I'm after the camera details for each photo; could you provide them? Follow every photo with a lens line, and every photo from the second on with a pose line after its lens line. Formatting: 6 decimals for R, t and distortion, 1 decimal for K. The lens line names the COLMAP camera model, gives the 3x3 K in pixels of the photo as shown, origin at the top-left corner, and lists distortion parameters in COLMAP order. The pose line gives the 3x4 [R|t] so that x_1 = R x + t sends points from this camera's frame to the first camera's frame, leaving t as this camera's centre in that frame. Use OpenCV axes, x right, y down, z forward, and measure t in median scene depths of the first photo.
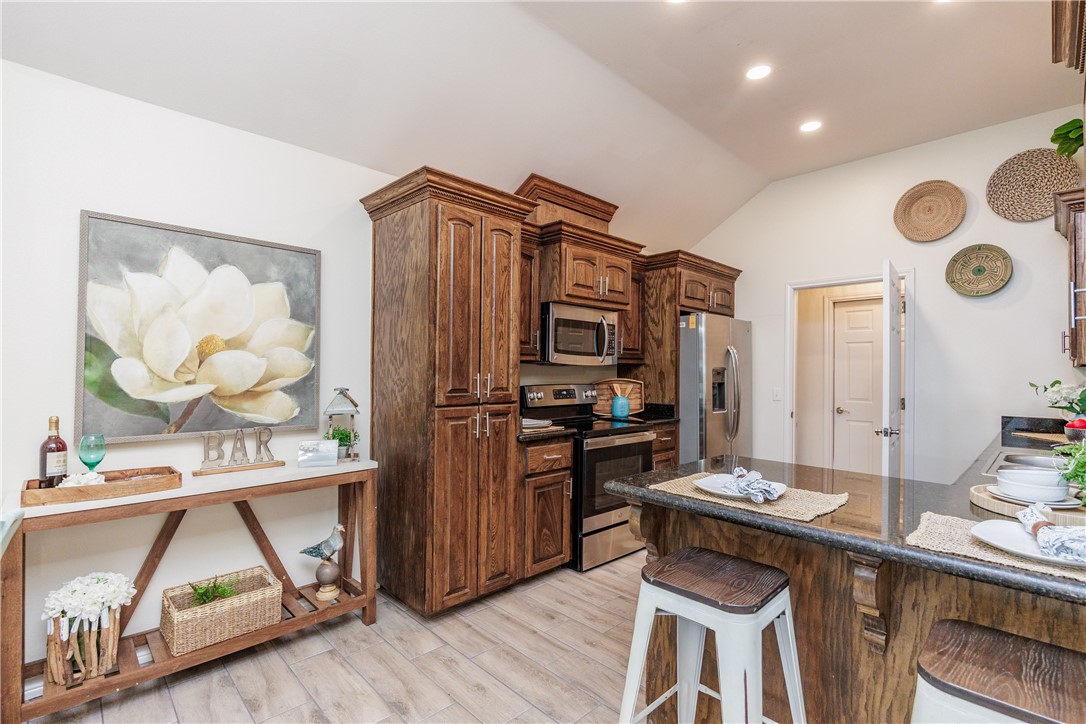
lens RADIAL K [[496.1, 0, 543.8], [0, 496.1, 364.4], [0, 0, 1]] dist [-0.011404, -0.000621]
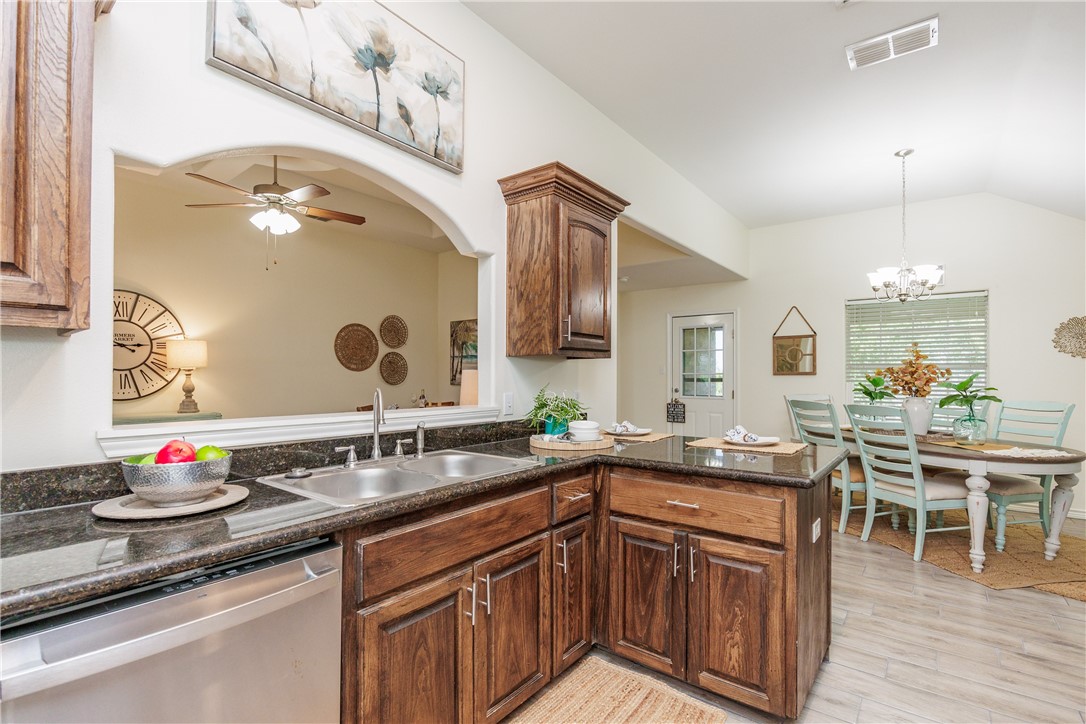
lens RADIAL K [[496.1, 0, 548.4], [0, 496.1, 376.4], [0, 0, 1]] dist [-0.011404, -0.000621]
pose [[-0.990049, -0.012990, -0.140120, 0.753106], [-0.011162, 0.999842, -0.013827, 0.043069], [0.140277, -0.012125, -0.990038, 1.478361]]
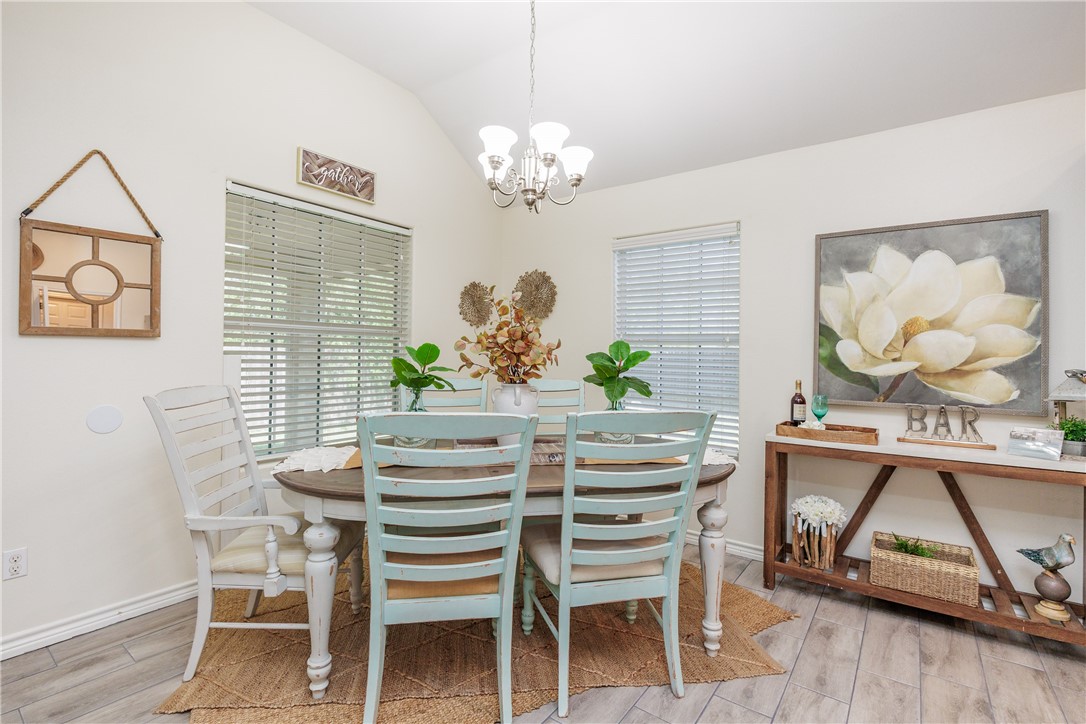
lens RADIAL K [[496.1, 0, 539.9], [0, 496.1, 348.3], [0, 0, 1]] dist [-0.011404, -0.000621]
pose [[0.154286, -0.018058, -0.987861, 0.255772], [-0.000934, 0.999830, -0.018422, 0.028087], [0.988026, 0.003765, 0.154243, 0.001068]]
